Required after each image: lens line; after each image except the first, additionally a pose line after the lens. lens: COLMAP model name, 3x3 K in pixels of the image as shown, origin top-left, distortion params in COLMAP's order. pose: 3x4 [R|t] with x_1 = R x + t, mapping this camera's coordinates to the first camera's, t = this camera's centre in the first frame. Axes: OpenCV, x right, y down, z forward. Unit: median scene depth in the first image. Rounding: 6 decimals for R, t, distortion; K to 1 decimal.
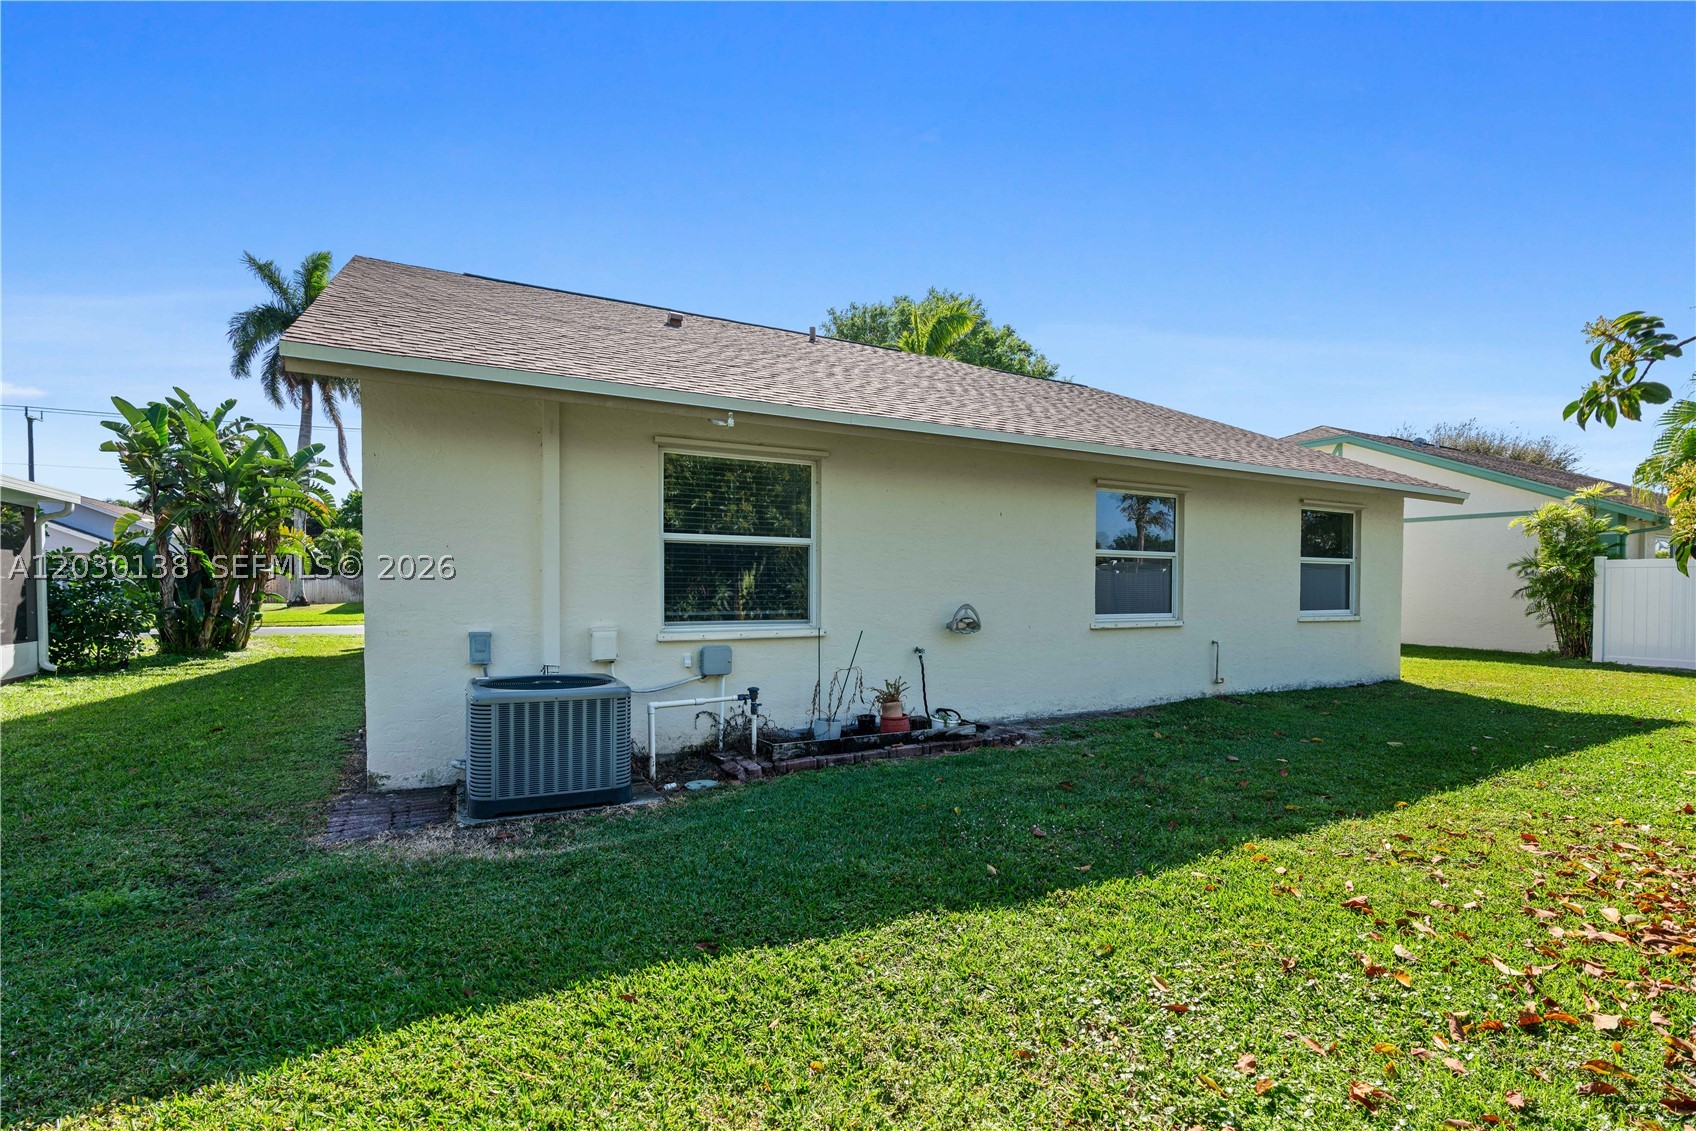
lens RADIAL K [[792.8, 0, 847.0], [0, 792.8, 574.3], [0, 0, 1]] dist [-0.002653, -0.000368]
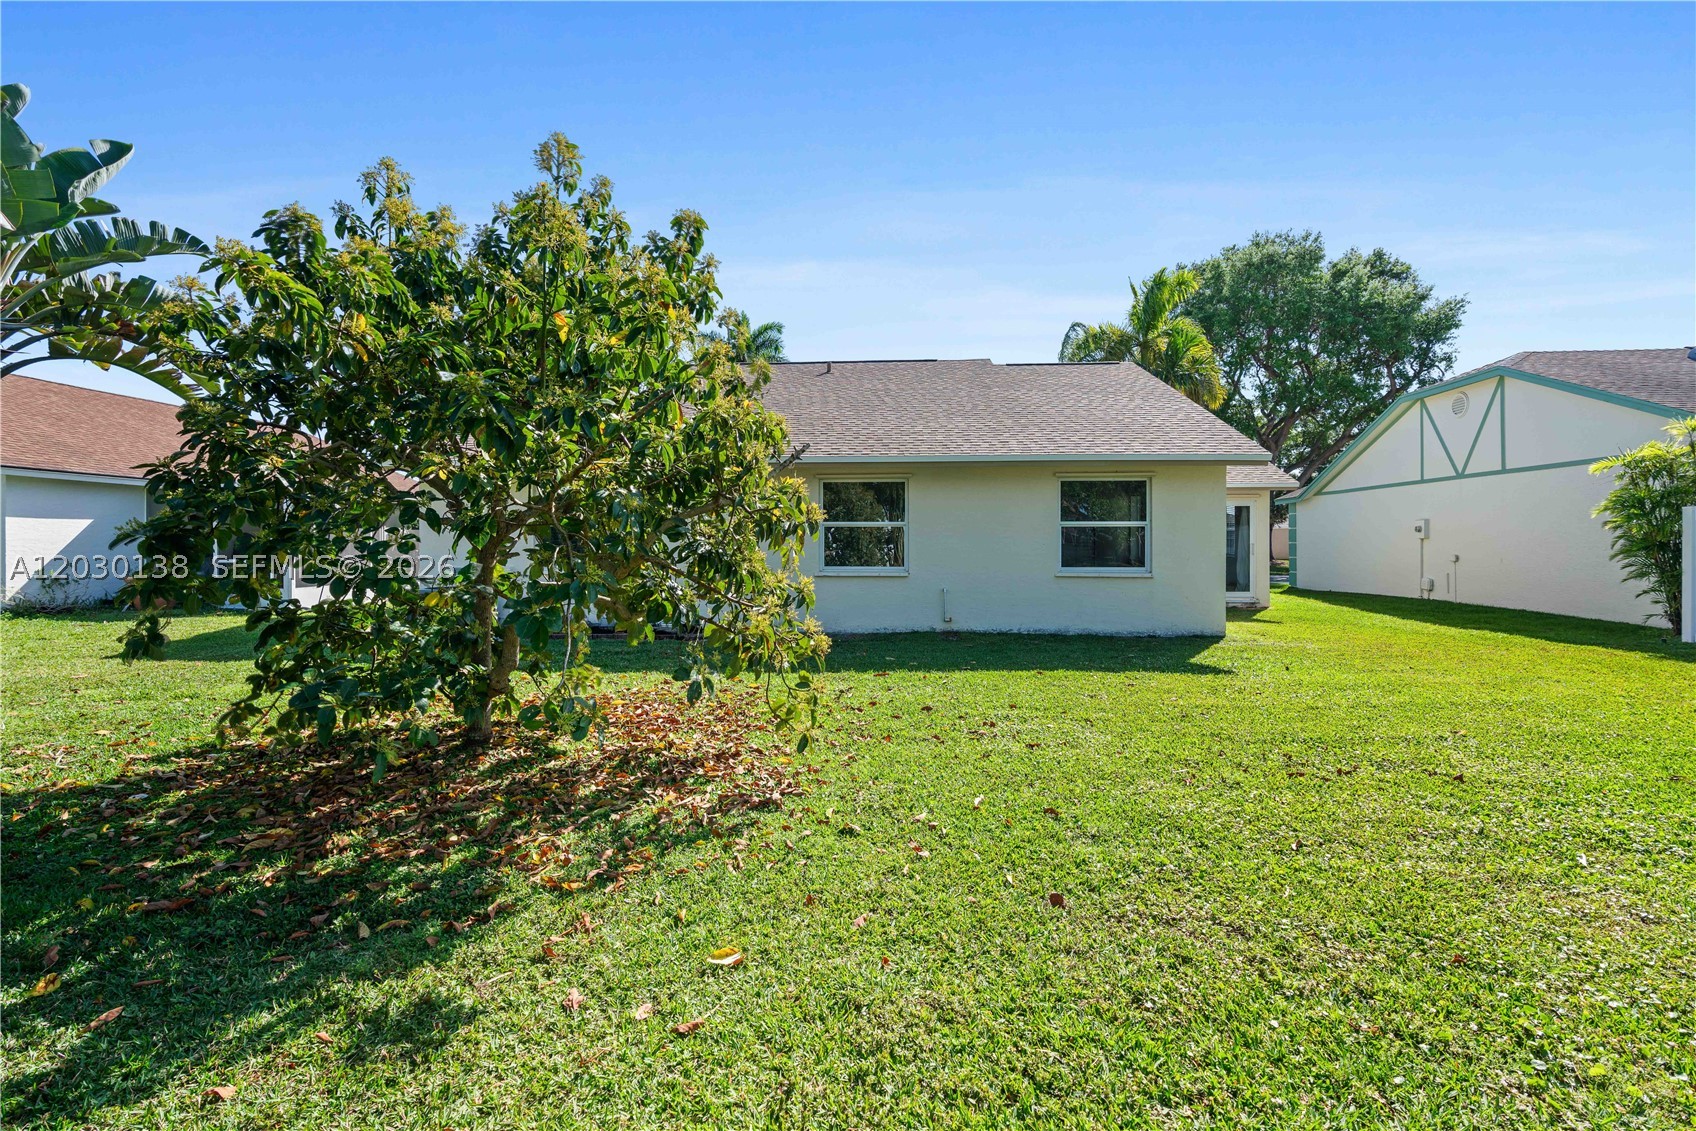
lens RADIAL K [[792.8, 0, 846.5], [0, 792.8, 557.9], [0, 0, 1]] dist [-0.002653, -0.000368]
pose [[0.802171, -0.009485, -0.597019, 1.112104], [0.008702, 0.999953, -0.004196, 0.037054], [0.597031, -0.001829, 0.802216, -0.140987]]
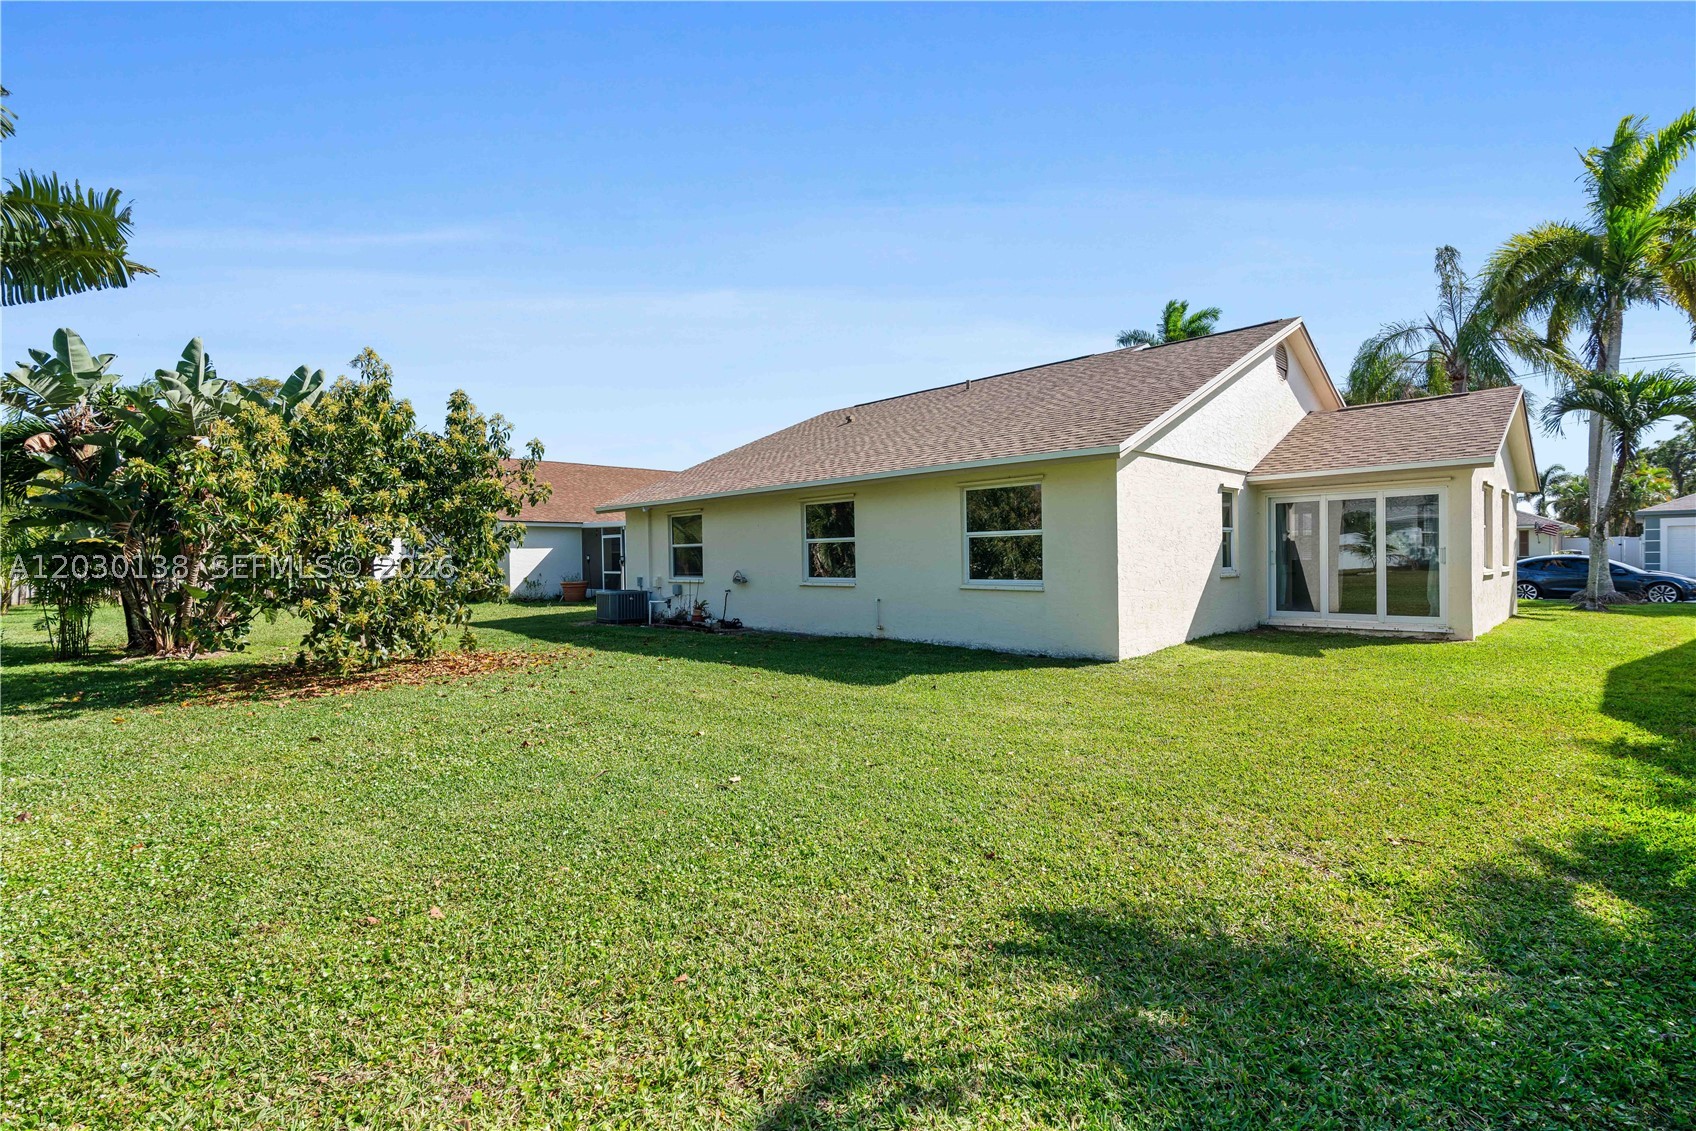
lens RADIAL K [[792.8, 0, 847.7], [0, 792.8, 571.9], [0, 0, 1]] dist [-0.002653, -0.000368]
pose [[0.225188, -0.005685, -0.974299, 1.795490], [0.008780, 0.999954, -0.003806, 0.041219], [0.974276, -0.007697, 0.225227, 0.626339]]
